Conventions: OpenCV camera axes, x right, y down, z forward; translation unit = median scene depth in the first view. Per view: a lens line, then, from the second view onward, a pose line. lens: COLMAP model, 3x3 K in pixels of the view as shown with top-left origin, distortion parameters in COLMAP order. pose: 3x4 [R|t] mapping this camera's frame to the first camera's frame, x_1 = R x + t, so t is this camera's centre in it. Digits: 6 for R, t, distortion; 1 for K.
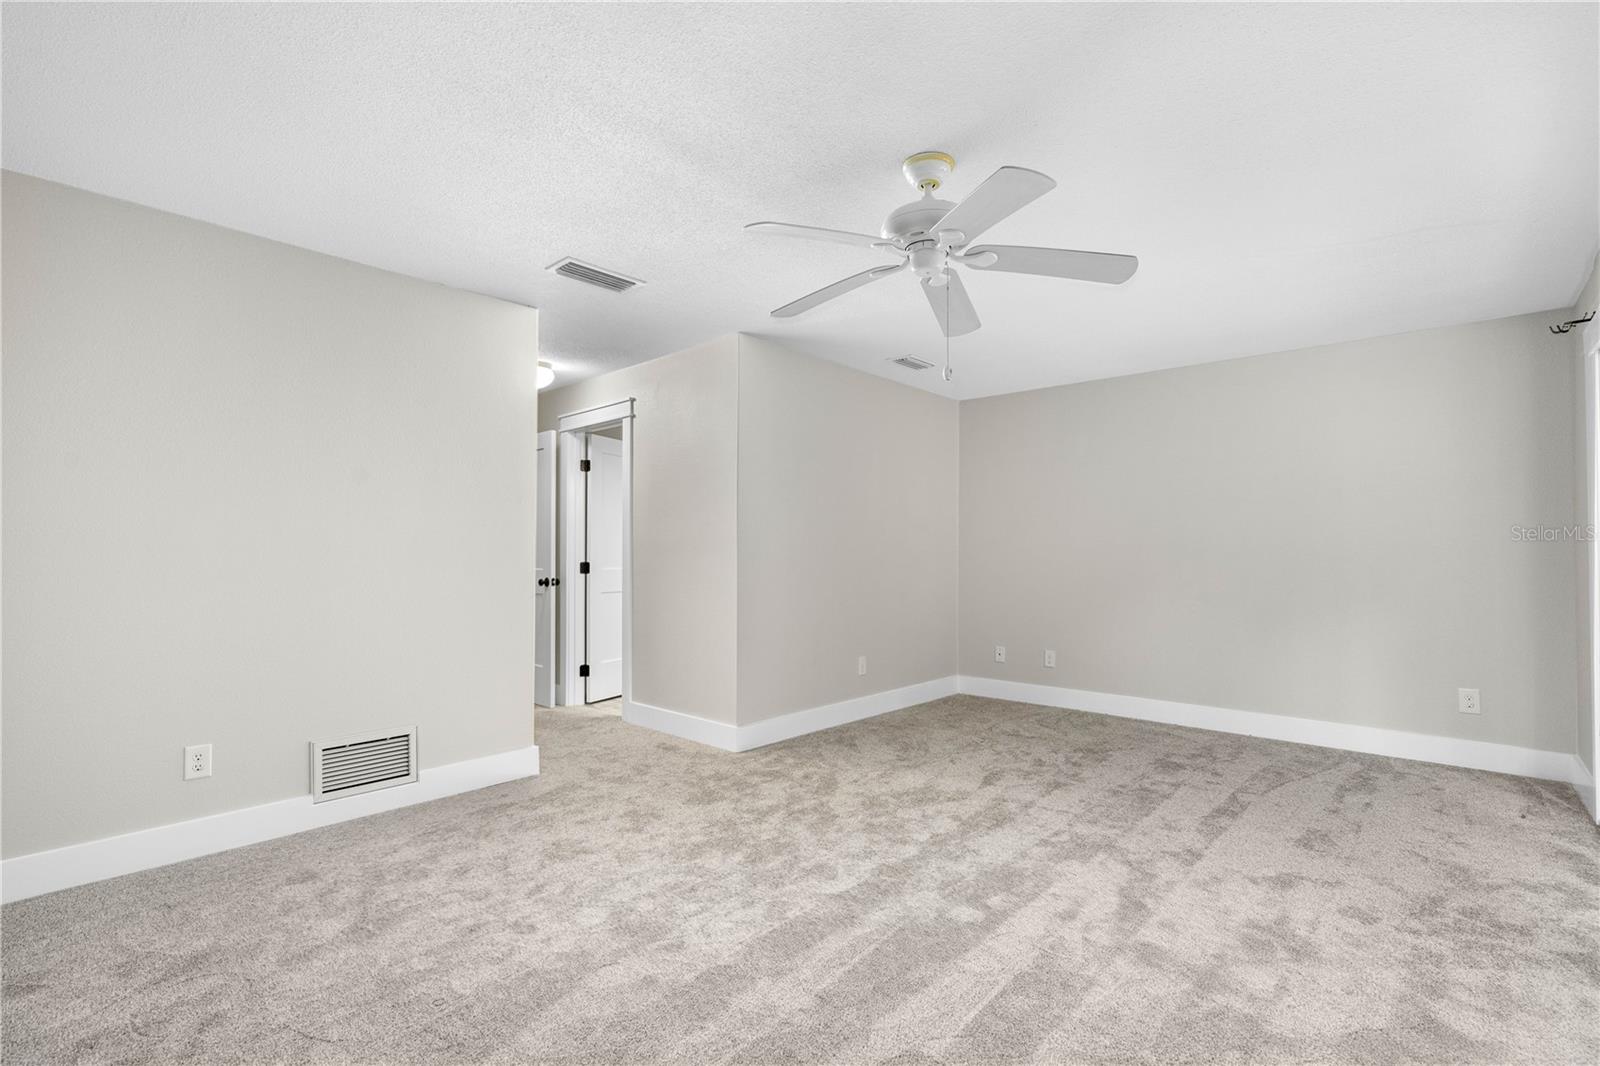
lens RADIAL K [[732.5, 0, 800.8], [0, 732.5, 540.6], [0, 0, 1]] dist [-0.005064, 0.001089]
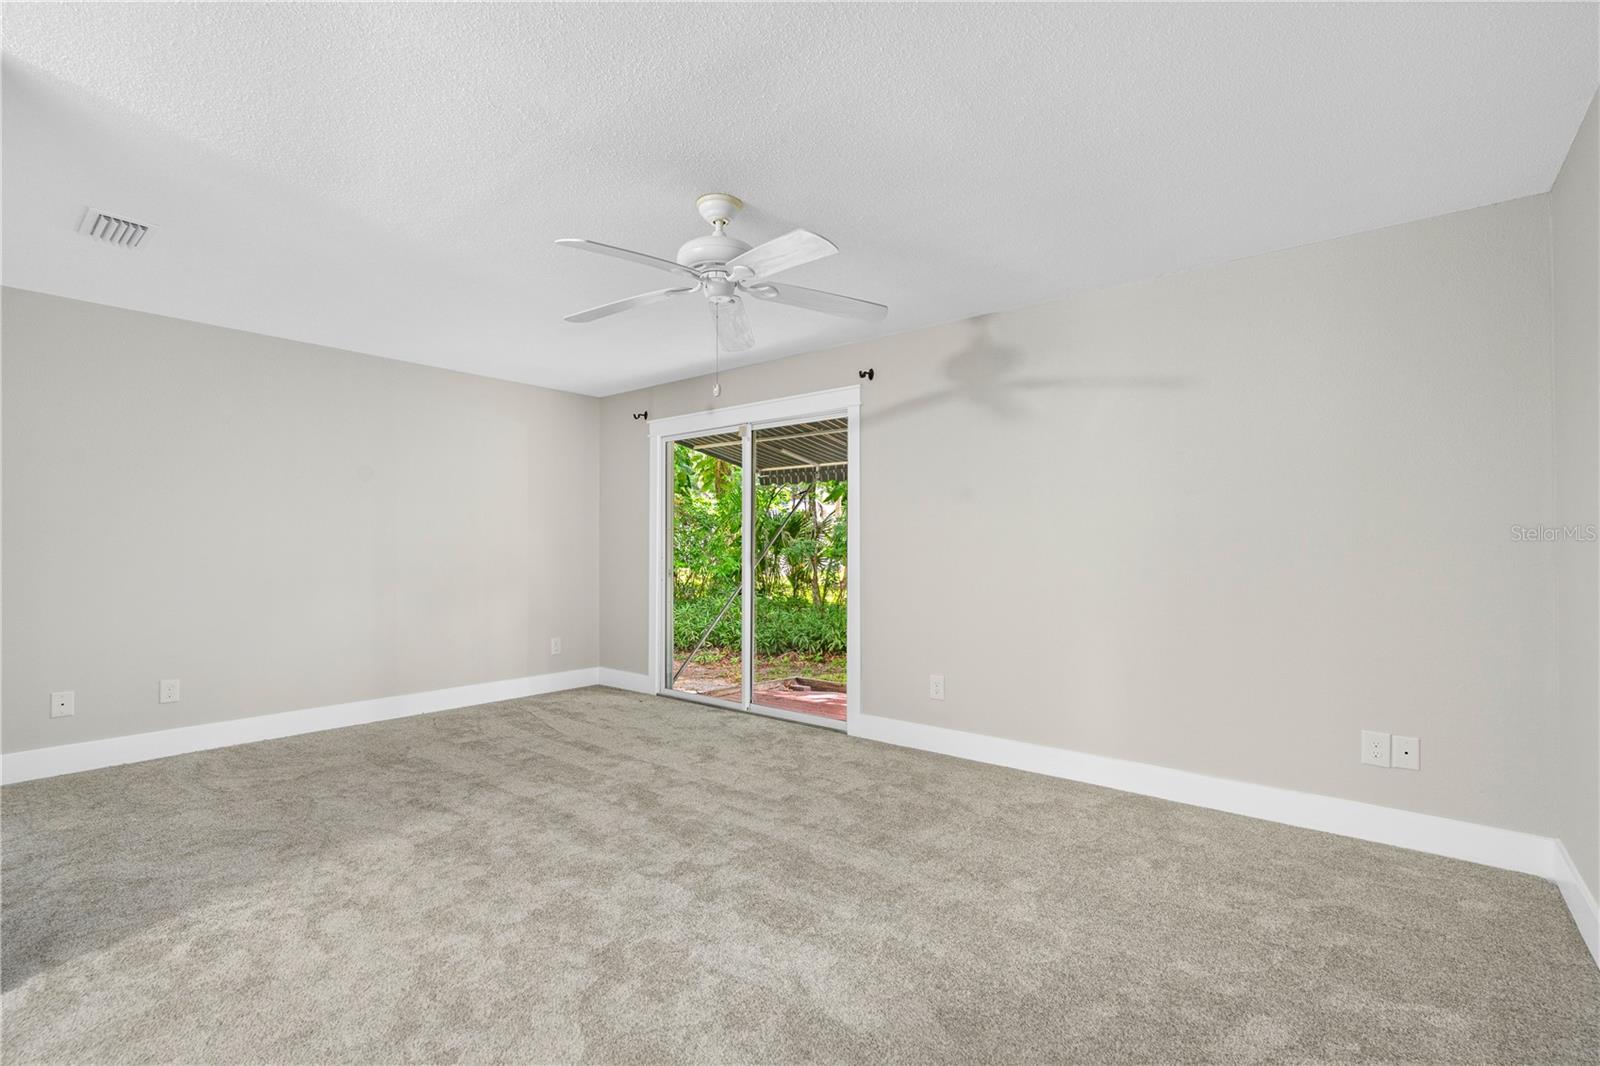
lens RADIAL K [[732.5, 0, 800.6], [0, 732.5, 537.1], [0, 0, 1]] dist [-0.005064, 0.001089]
pose [[-0.043767, 0.009801, 0.998994, -0.677968], [-0.013654, 0.999853, -0.010407, 0.008626], [-0.998948, -0.014096, -0.043626, 0.652744]]
